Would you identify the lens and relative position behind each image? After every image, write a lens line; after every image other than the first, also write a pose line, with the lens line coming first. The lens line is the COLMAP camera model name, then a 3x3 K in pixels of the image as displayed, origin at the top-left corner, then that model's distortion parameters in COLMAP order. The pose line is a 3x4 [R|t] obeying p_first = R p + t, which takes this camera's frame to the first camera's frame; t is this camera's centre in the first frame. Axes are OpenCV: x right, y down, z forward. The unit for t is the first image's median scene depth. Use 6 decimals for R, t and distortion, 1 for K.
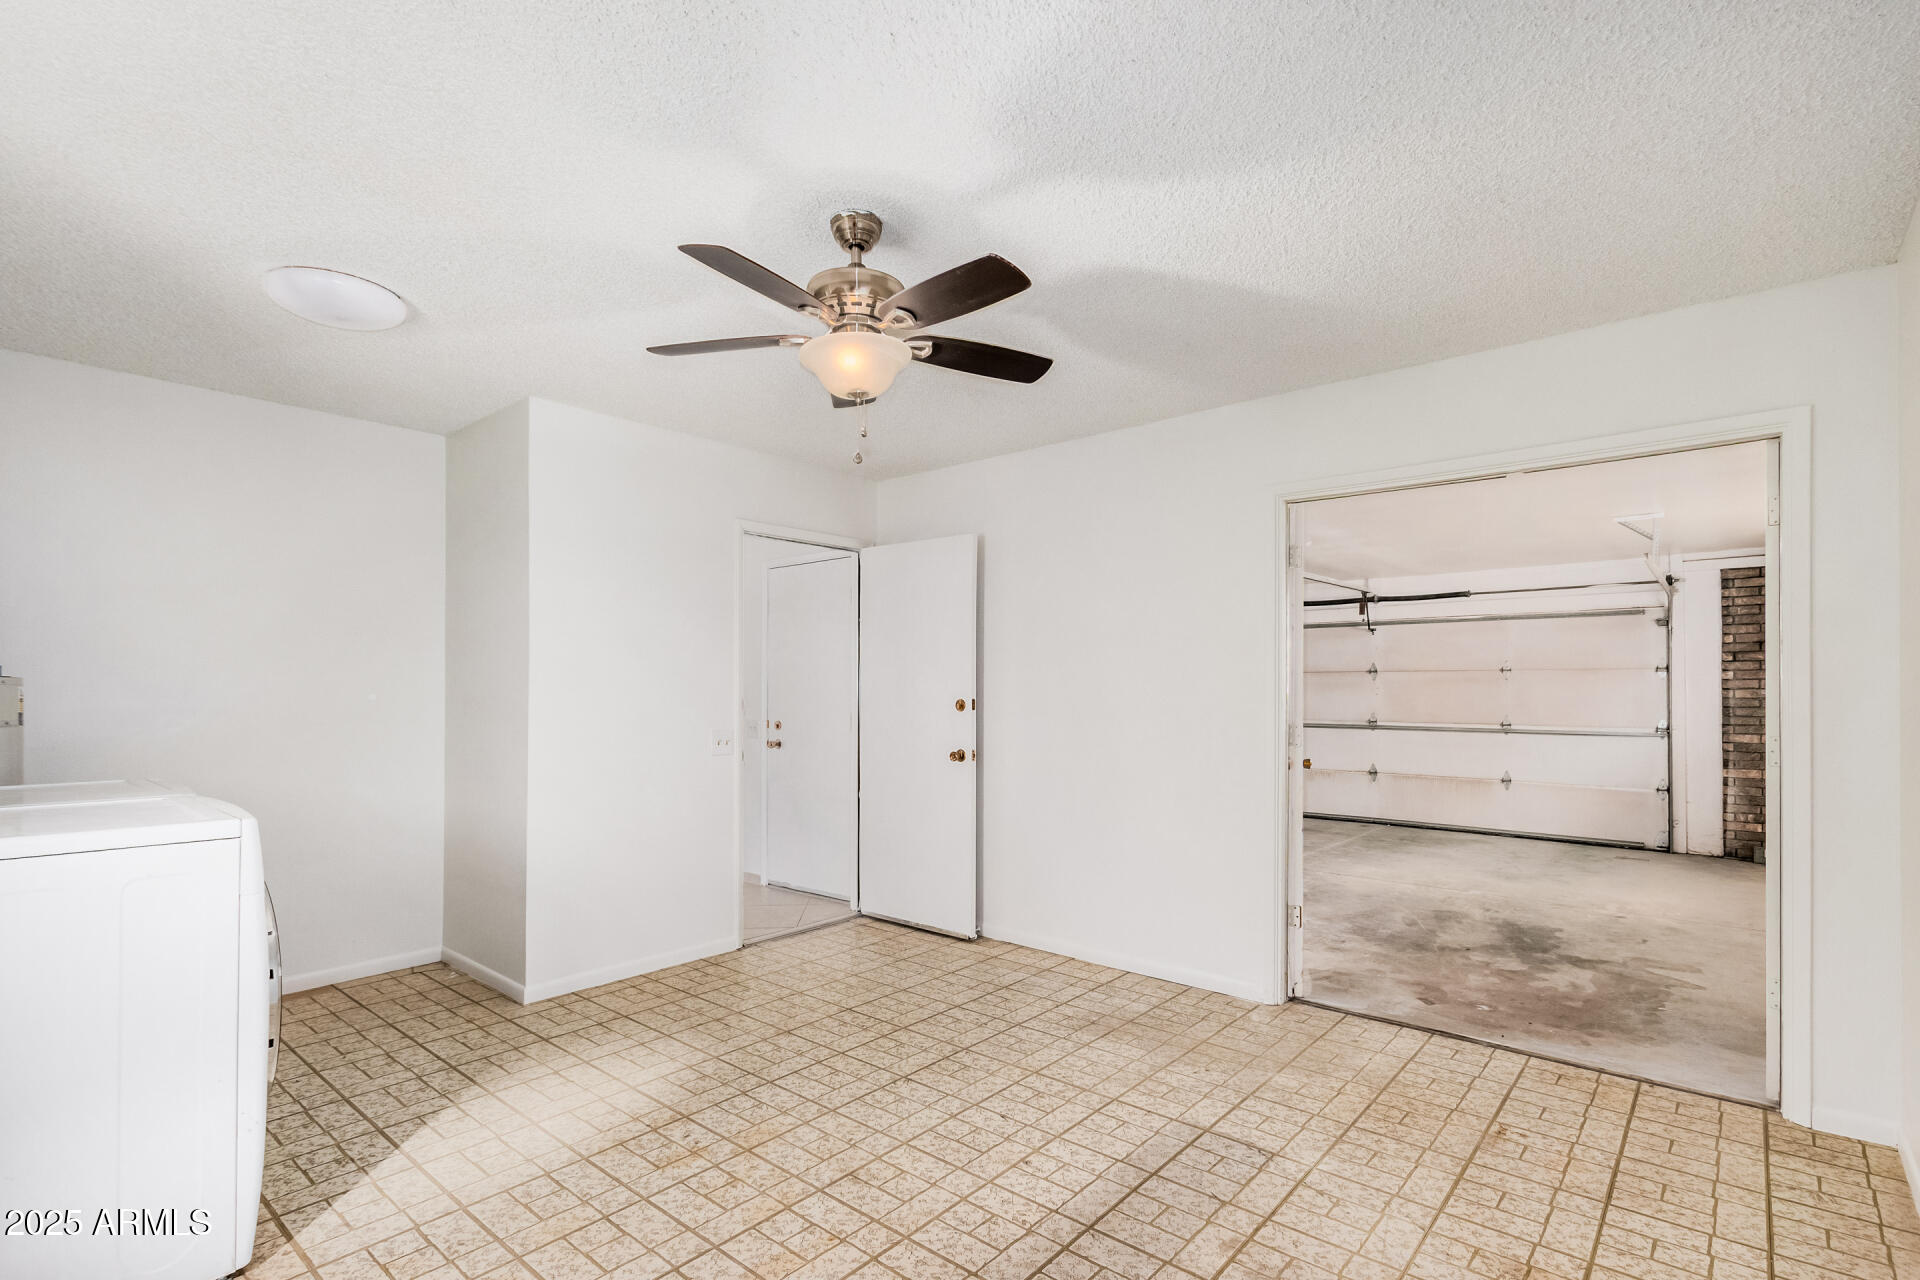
lens RADIAL K [[877.7, 0, 958.0], [0, 877.7, 683.9], [0, 0, 1]] dist [0.001026, 0.000064]
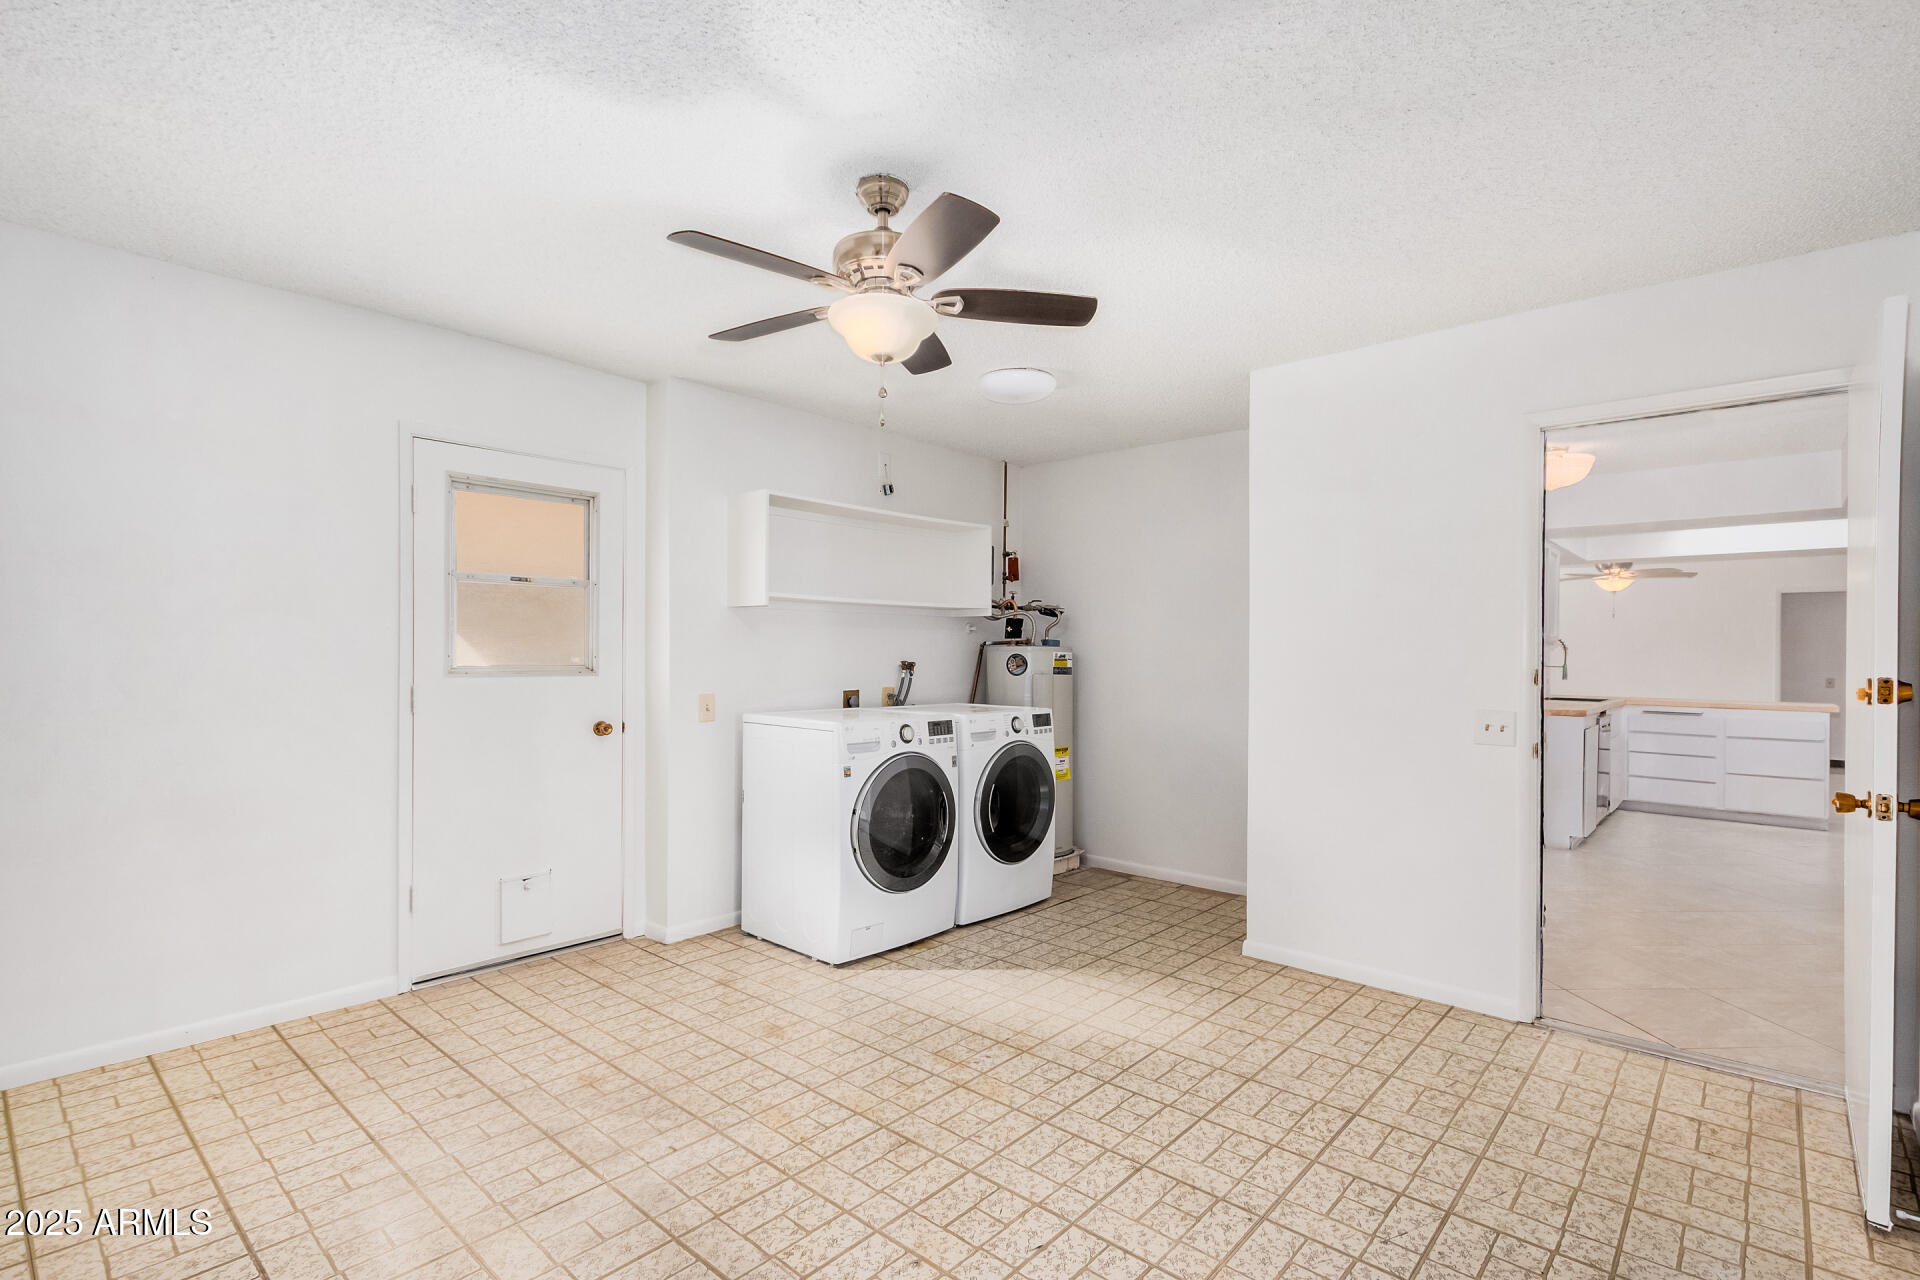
lens RADIAL K [[905.0, 0, 971.4], [0, 905.0, 629.1], [0, 0, 1]] dist [0.004128, -0.000756]
pose [[0.008684, -0.024812, -0.999654, 0.643182], [-0.004073, 0.999683, -0.024848, 0.016501], [0.999954, 0.004287, 0.008581, 0.769367]]
